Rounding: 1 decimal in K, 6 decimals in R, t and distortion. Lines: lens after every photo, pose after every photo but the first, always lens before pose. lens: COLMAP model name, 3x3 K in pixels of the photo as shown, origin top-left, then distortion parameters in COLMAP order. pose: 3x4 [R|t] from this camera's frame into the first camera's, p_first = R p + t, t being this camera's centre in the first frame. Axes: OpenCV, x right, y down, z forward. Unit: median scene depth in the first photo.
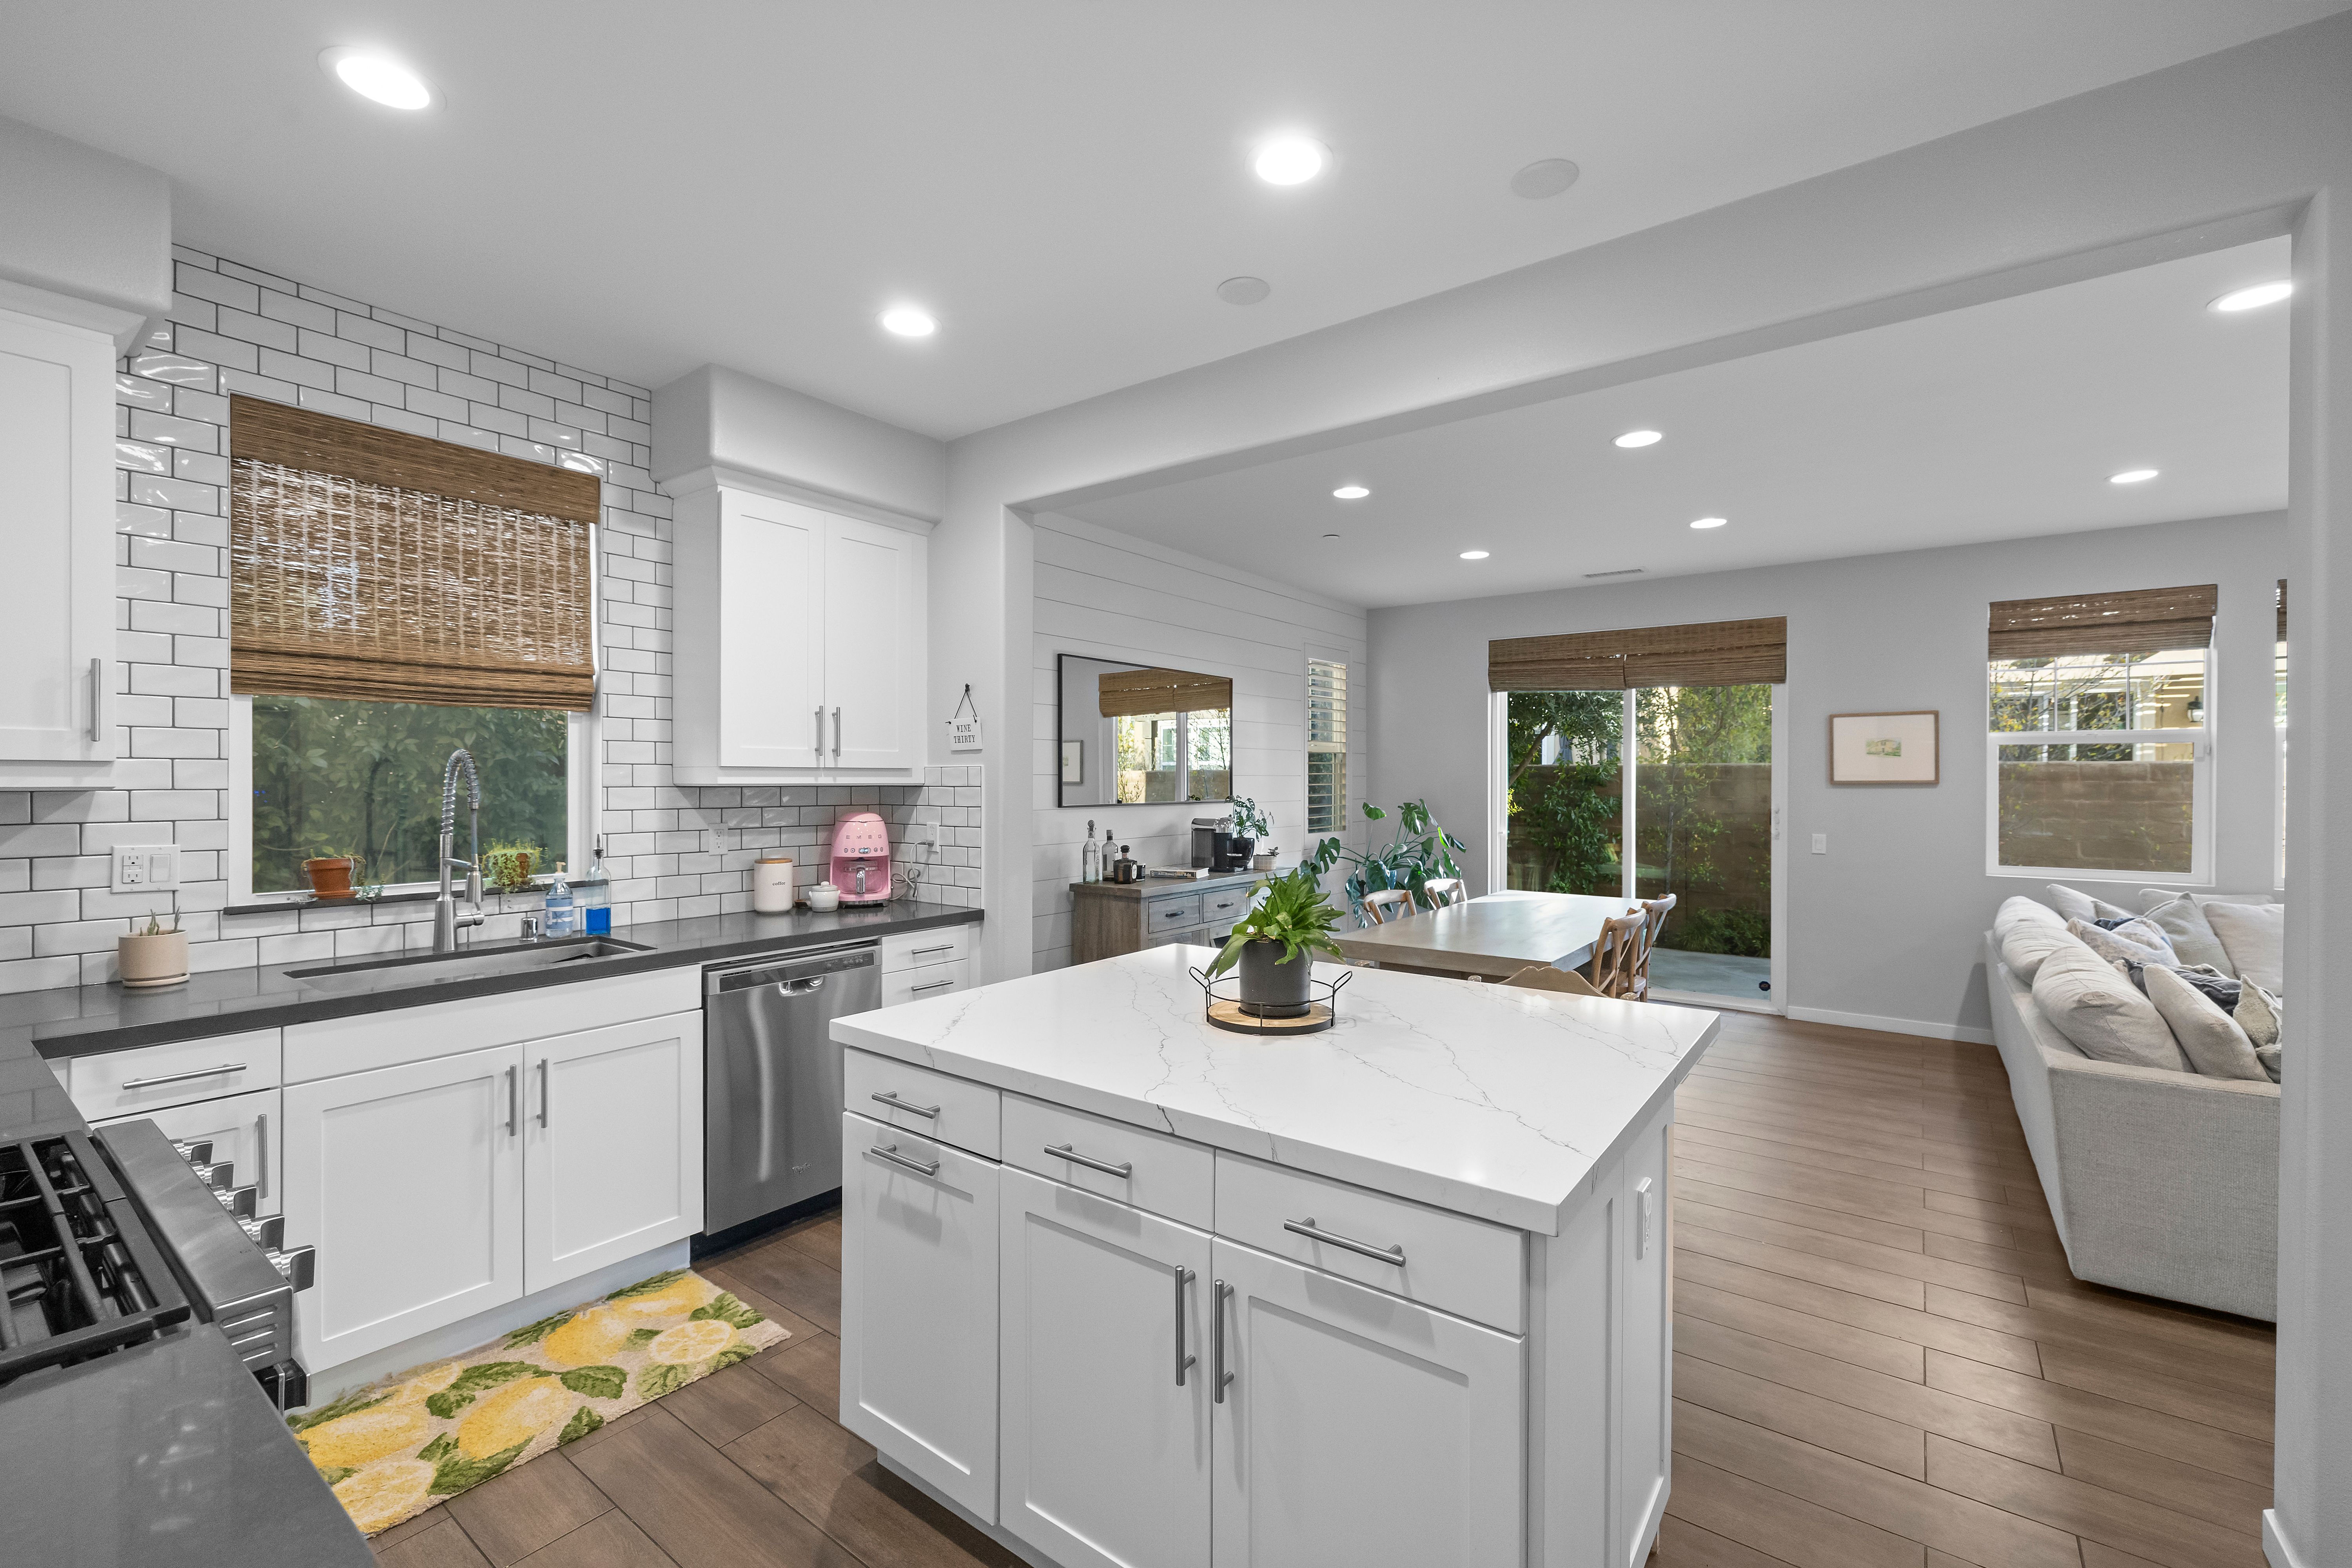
lens RADIAL K [[992.6, 0, 1183.5], [0, 992.6, 784.3], [0, 0, 1]] dist [-0.001740, -0.000787]
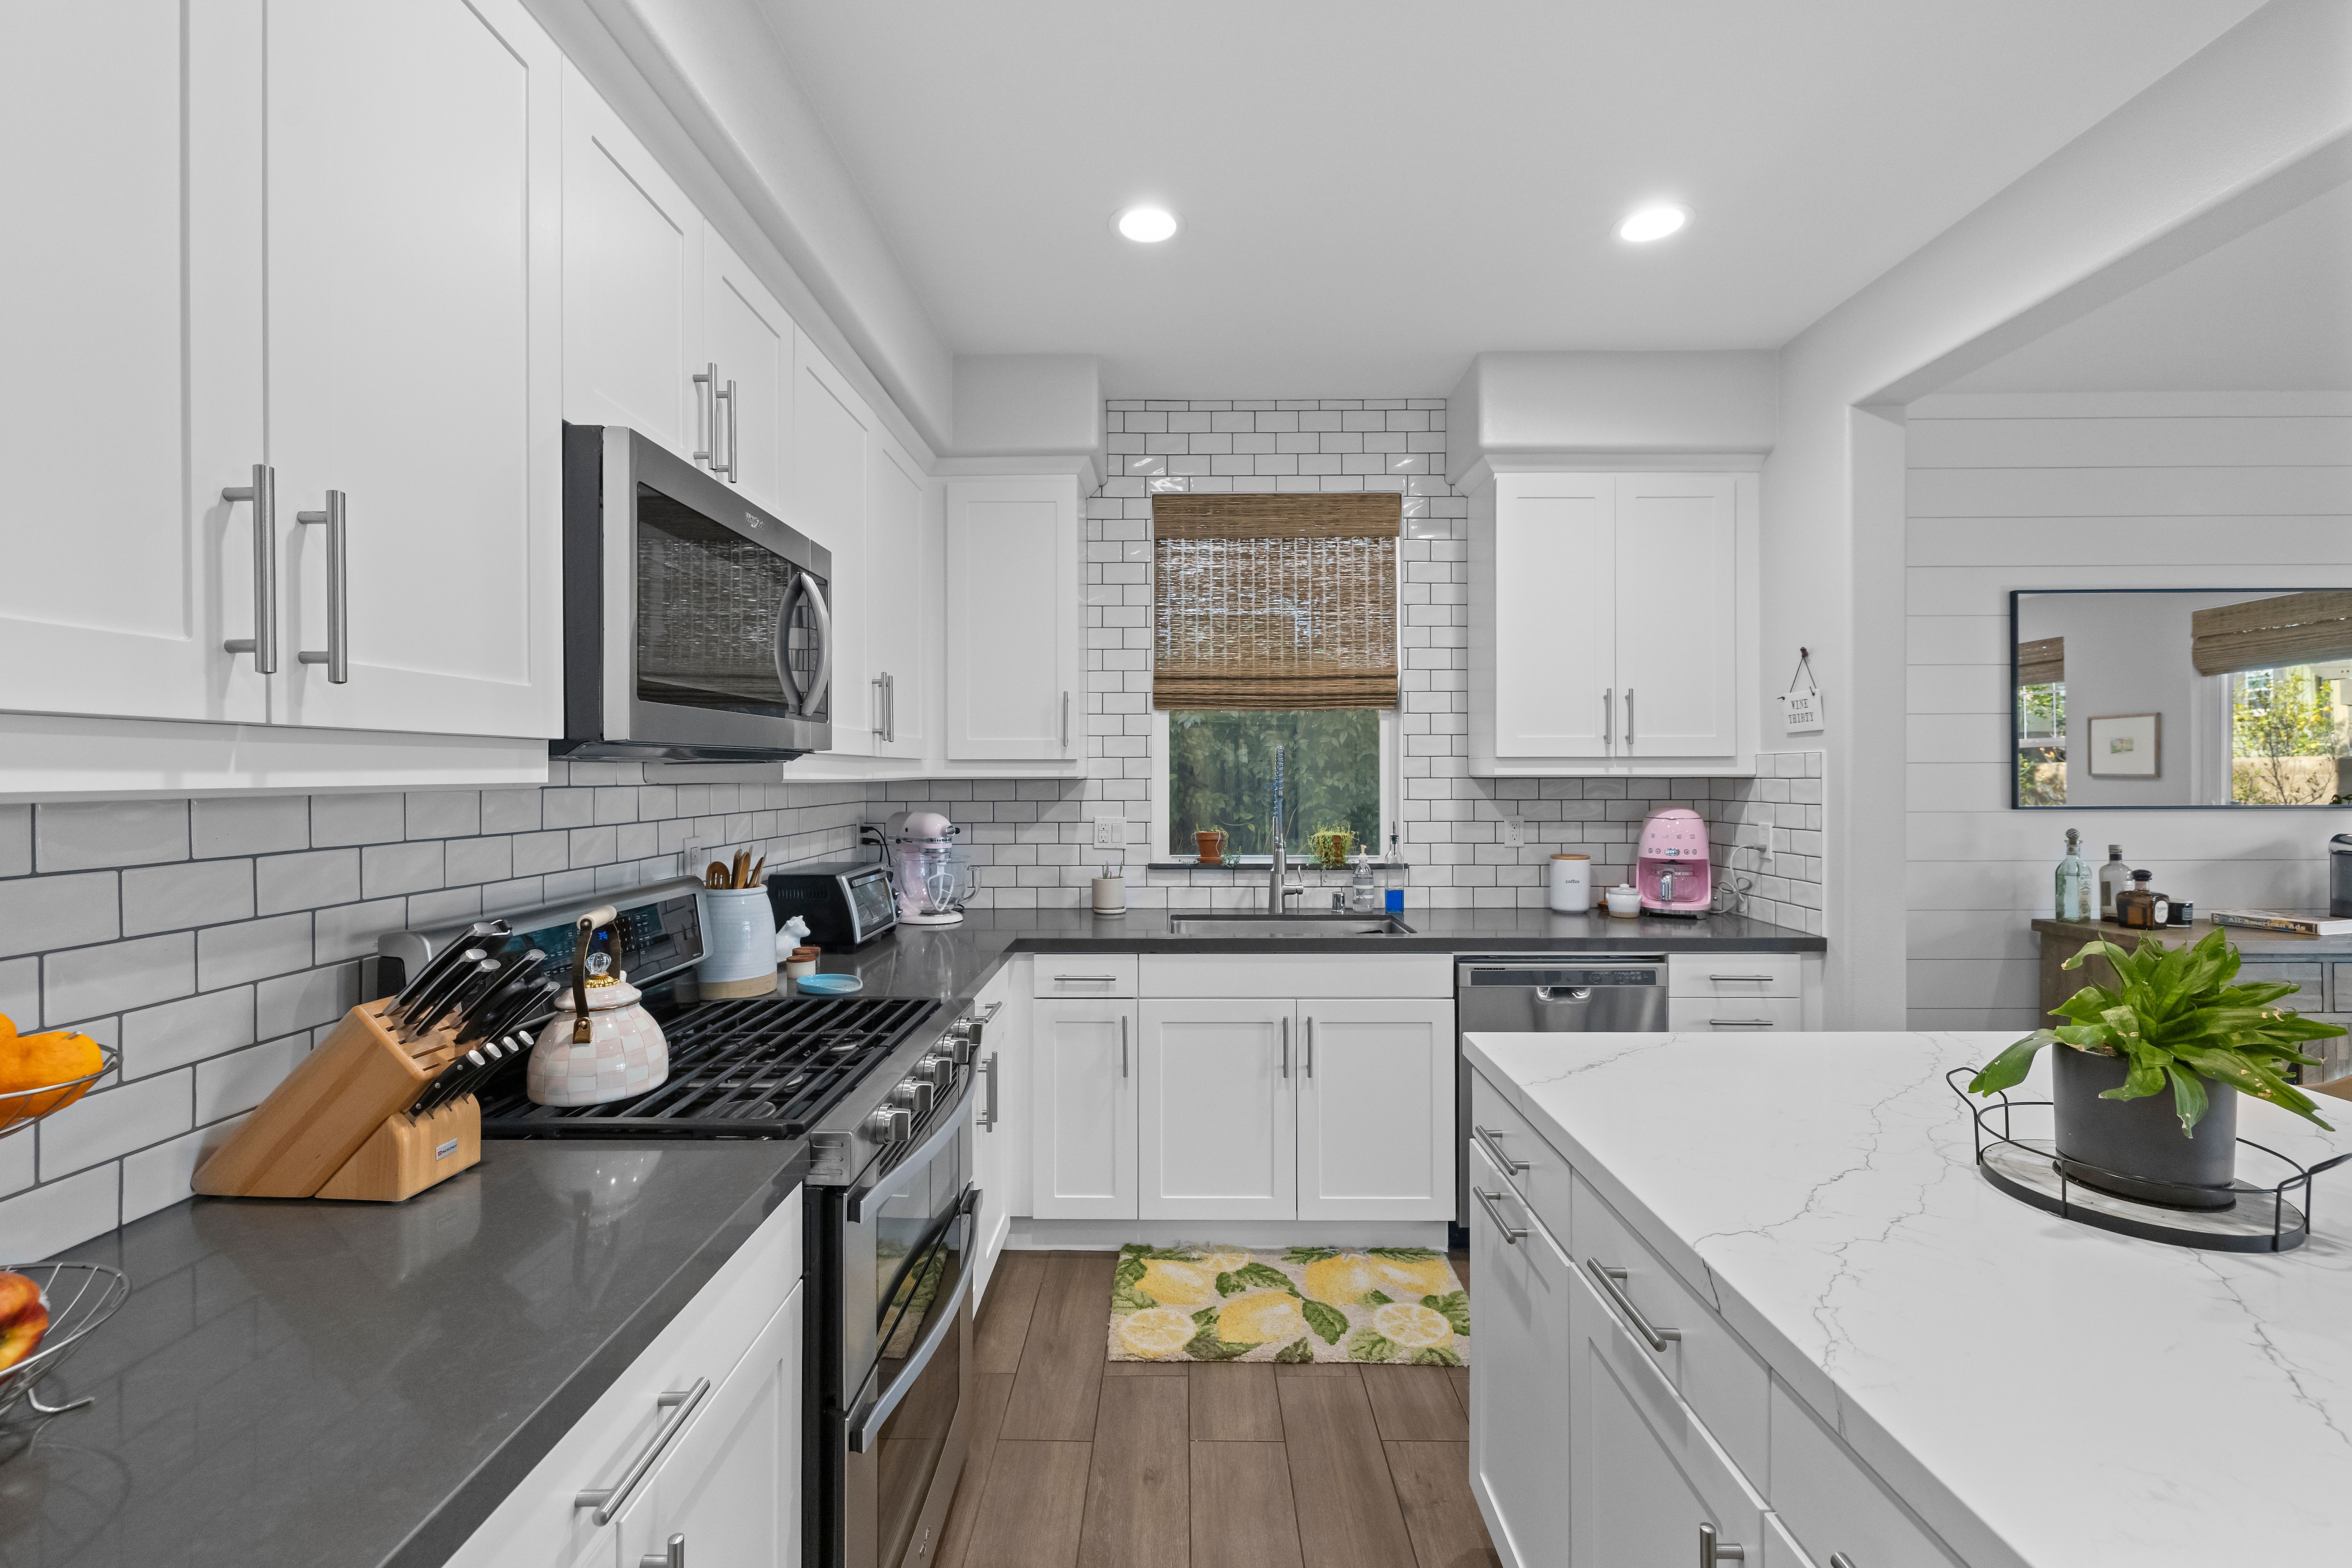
lens RADIAL K [[992.6, 0, 1169.6], [0, 992.6, 774.3], [0, 0, 1]] dist [-0.001740, -0.000787]
pose [[0.586886, -0.002784, -0.809665, 0.160616], [-0.000772, 0.999992, -0.003997, 0.003555], [0.809669, 0.002971, 0.586879, 0.179740]]
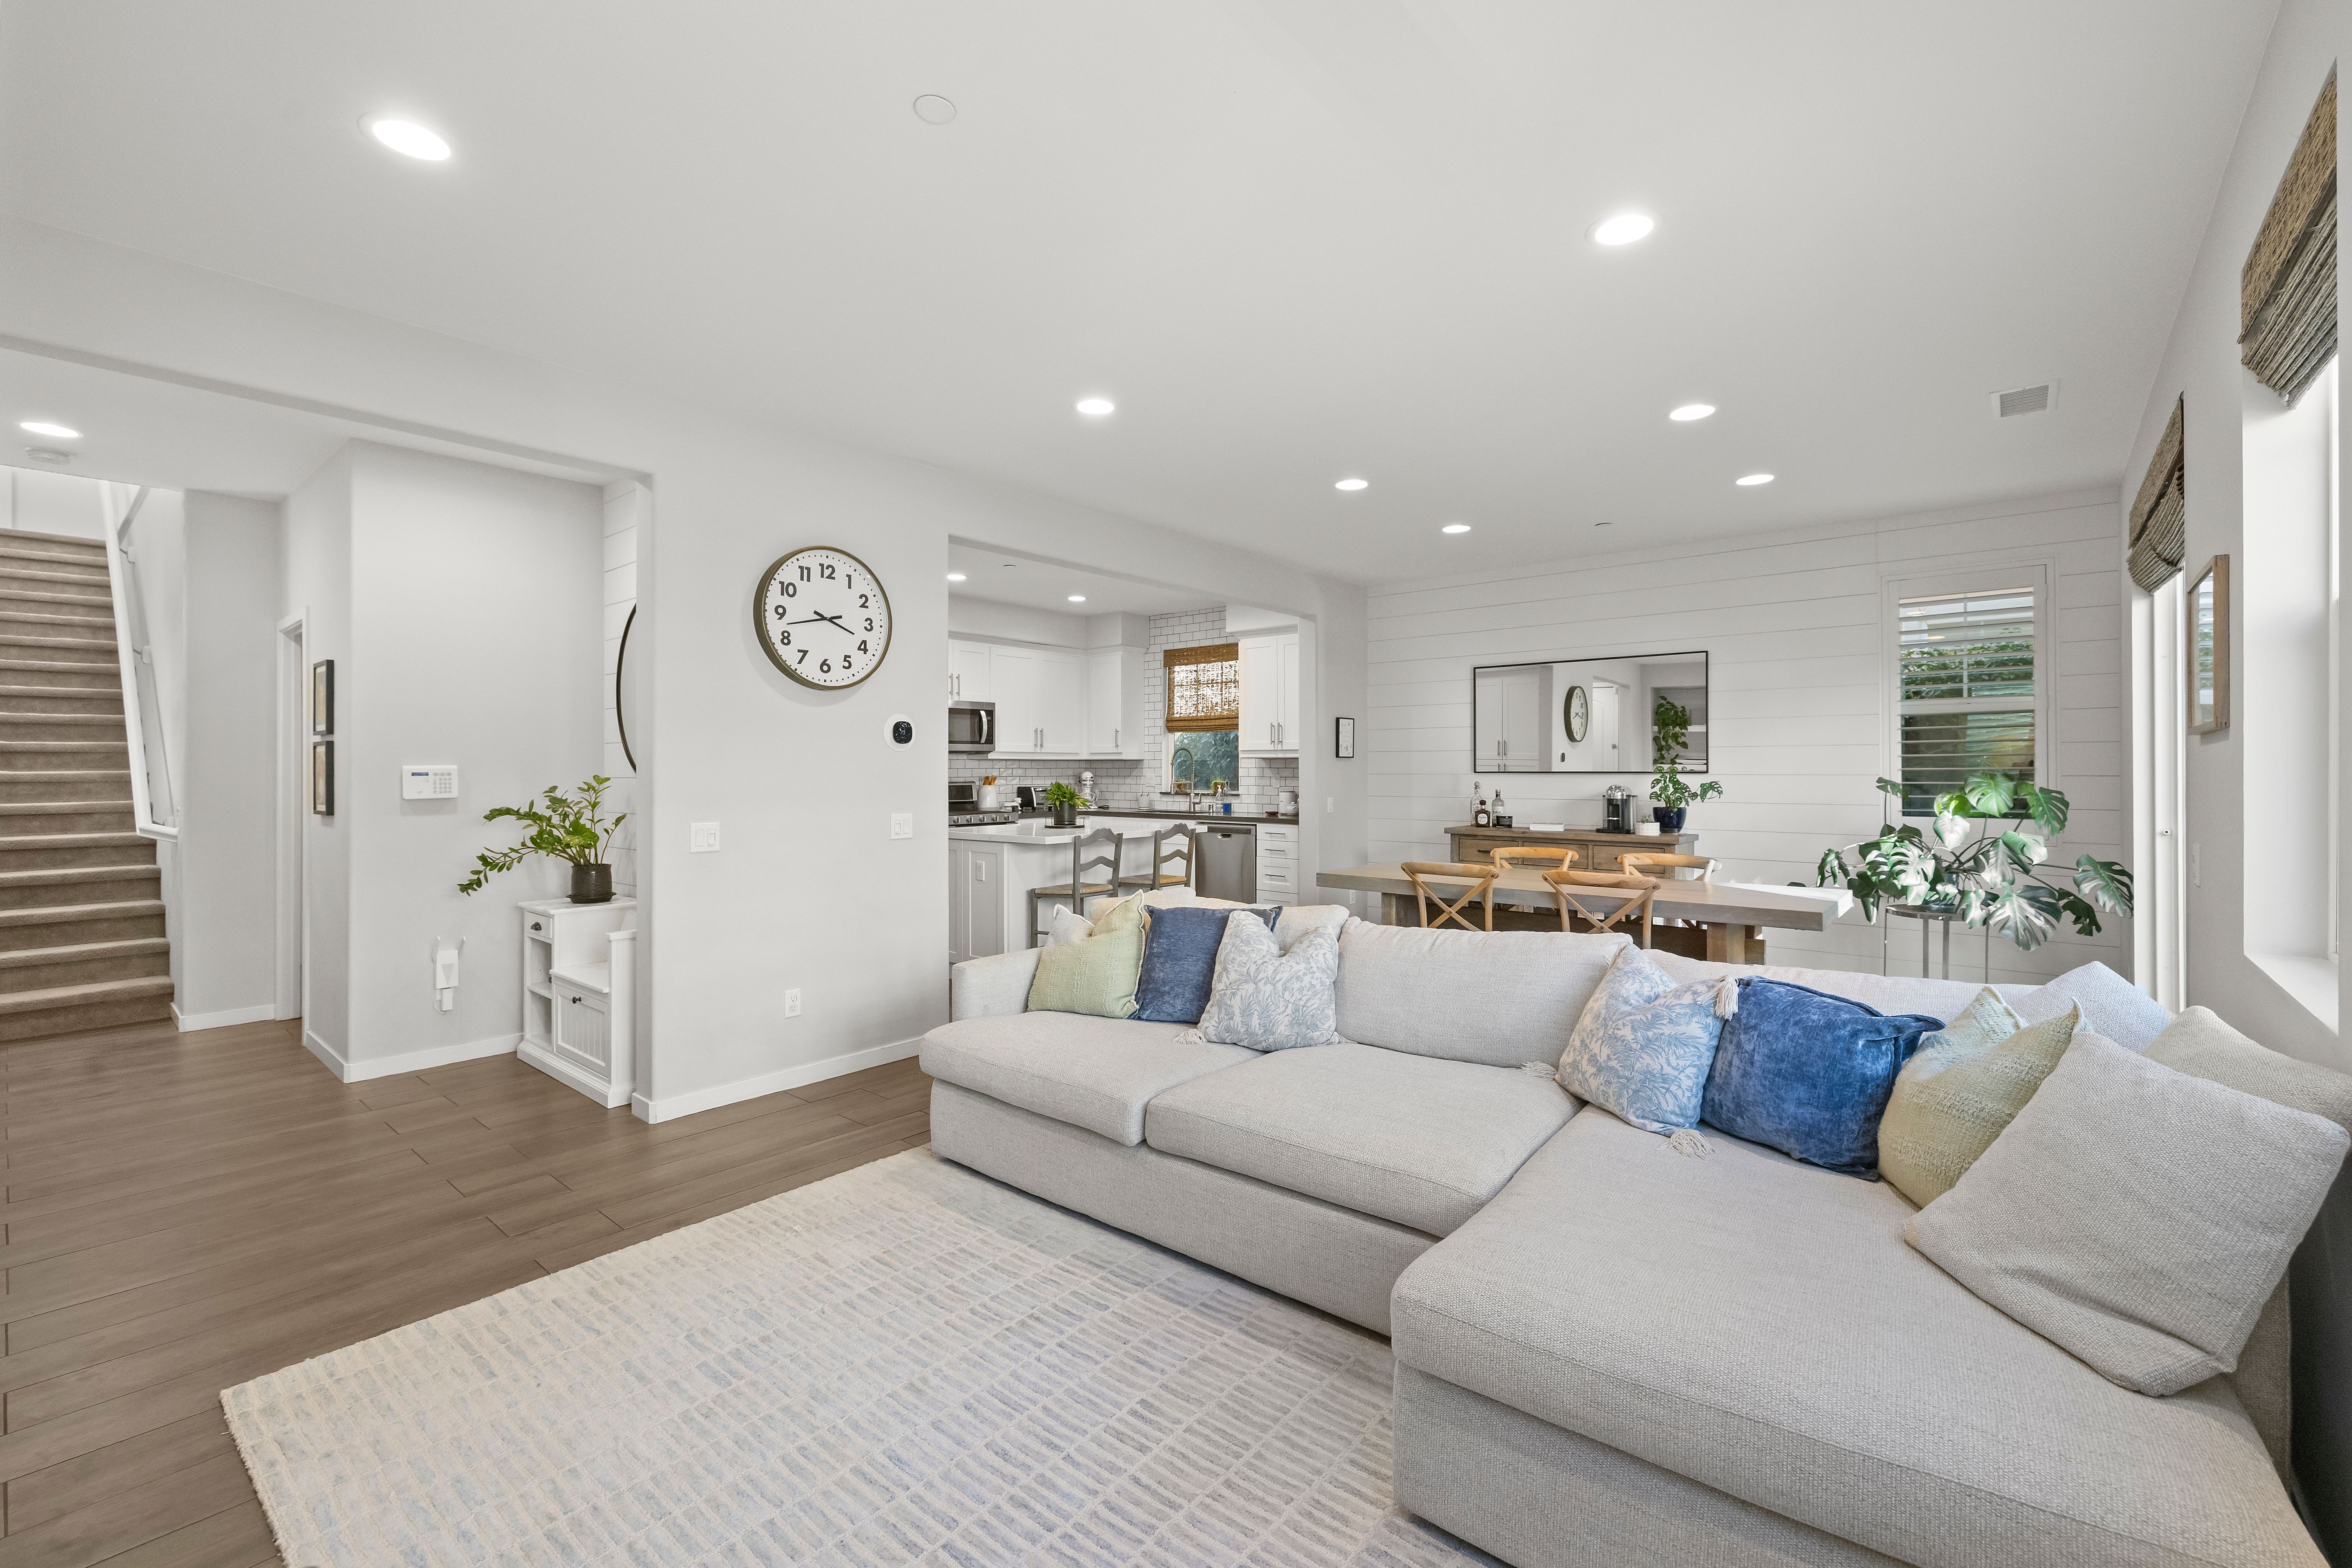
lens RADIAL K [[992.6, 0, 1170.4], [0, 992.6, 773.0], [0, 0, 1]] dist [-0.001740, -0.000787]
pose [[-0.064337, 0.002462, -0.997925, 2.369198], [-0.005858, 0.999979, 0.002845, 0.038303], [0.997911, 0.006029, -0.064321, 1.124370]]
